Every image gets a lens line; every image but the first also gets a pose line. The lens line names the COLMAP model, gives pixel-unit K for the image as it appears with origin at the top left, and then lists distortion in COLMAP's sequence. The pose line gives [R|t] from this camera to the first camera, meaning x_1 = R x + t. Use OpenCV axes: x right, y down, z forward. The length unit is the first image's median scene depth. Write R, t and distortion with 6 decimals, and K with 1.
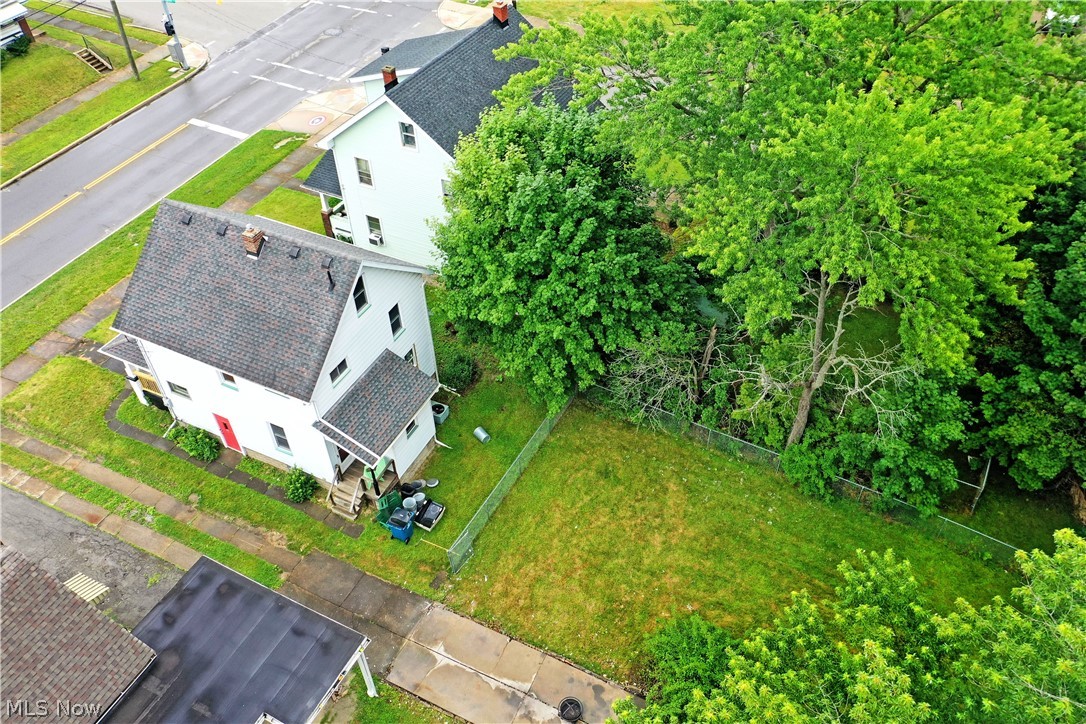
lens RADIAL K [[855.5, 0, 537.6], [0, 855.5, 368.9], [0, 0, 1]] dist [0.017429, -0.004306]
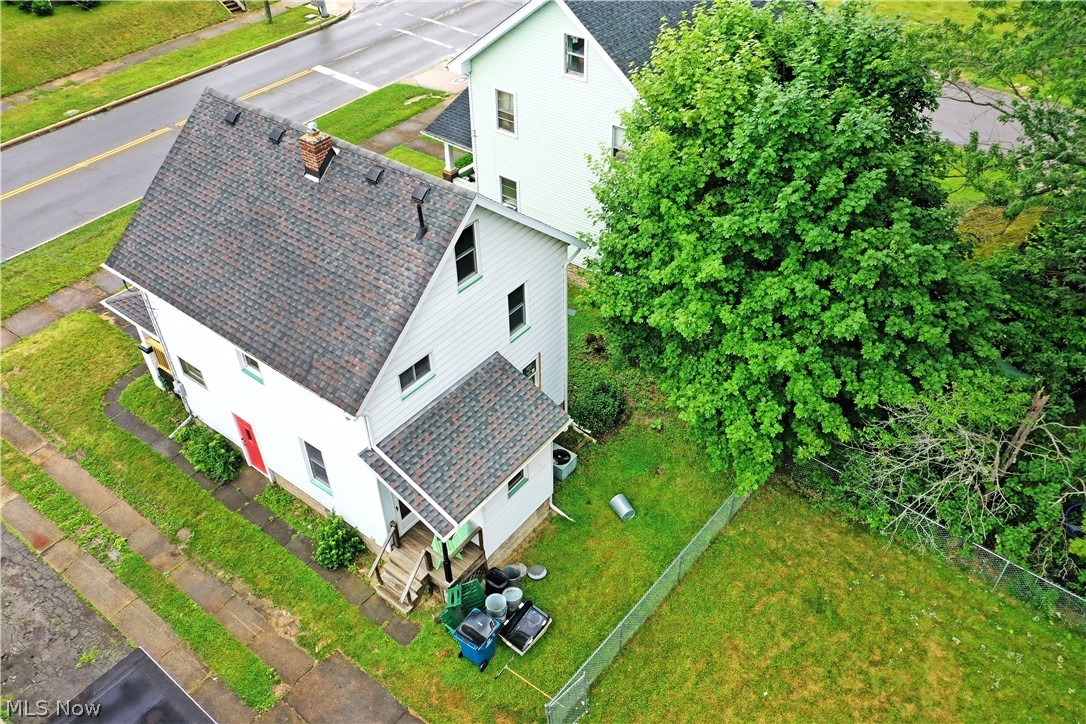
lens RADIAL K [[855.5, 0, 537.6], [0, 855.5, 368.9], [0, 0, 1]] dist [0.017429, -0.004306]
pose [[0.980314, 0.137407, -0.141789, -0.055044], [-0.144721, 0.988556, -0.042581, 0.011777], [0.134315, 0.062262, 0.988981, 0.375926]]
